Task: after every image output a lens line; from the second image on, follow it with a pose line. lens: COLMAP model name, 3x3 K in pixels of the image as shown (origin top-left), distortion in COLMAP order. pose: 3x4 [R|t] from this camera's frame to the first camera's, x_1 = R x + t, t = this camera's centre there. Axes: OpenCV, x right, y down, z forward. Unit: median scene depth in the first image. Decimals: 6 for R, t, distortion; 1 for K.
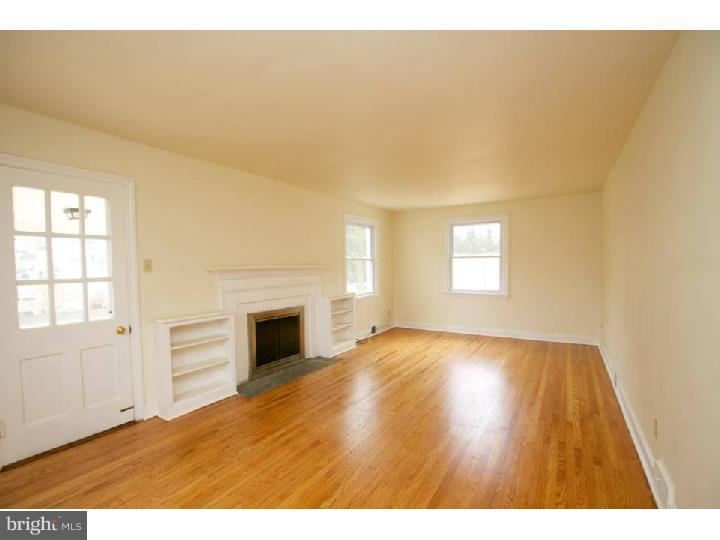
lens RADIAL K [[331.5, 0, 357.8], [0, 331.5, 272.6], [0, 0, 1]] dist [-0.030388, 0.001855]
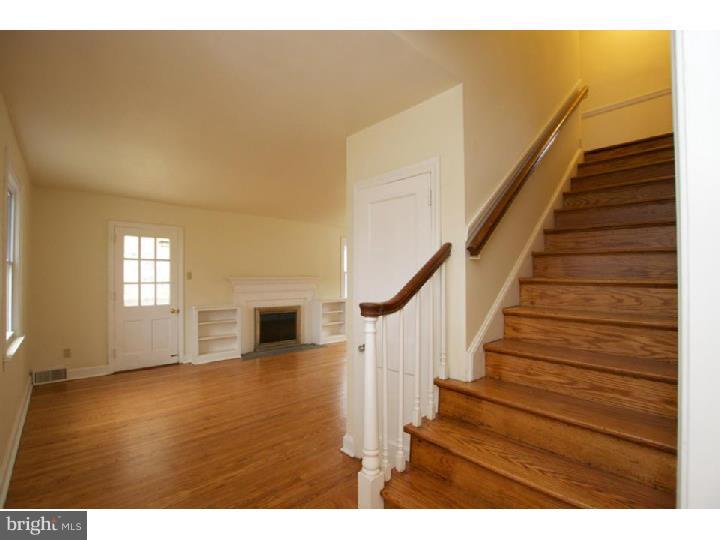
lens RADIAL K [[331.5, 0, 358.5], [0, 331.5, 273.5], [0, 0, 1]] dist [-0.030388, 0.001855]
pose [[0.961498, 0.009136, -0.274660, 0.830082], [-0.018080, 0.999385, -0.030050, 0.004320], [0.274217, 0.033859, 0.961072, -0.519813]]
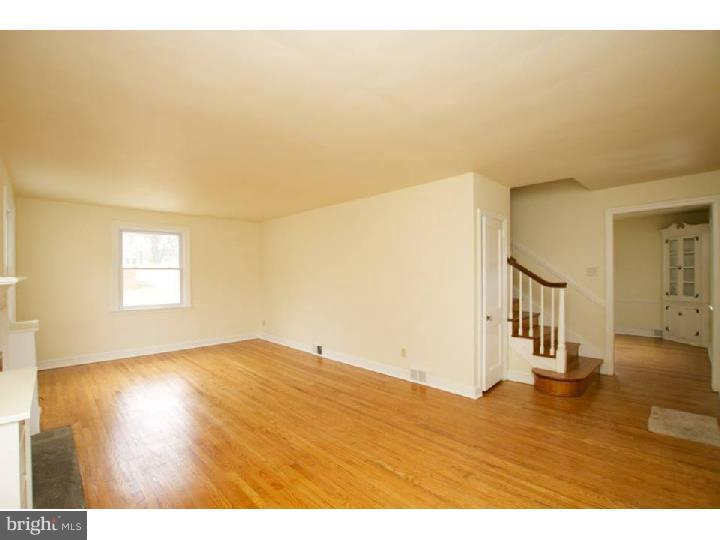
lens RADIAL K [[331.5, 0, 359.1], [0, 331.5, 272.2], [0, 0, 1]] dist [-0.030388, 0.001855]
pose [[0.228641, 0.015844, 0.973382, -0.244263], [0.025232, 0.999435, -0.022195, -0.002203], [-0.973184, 0.029635, 0.228113, 0.144389]]
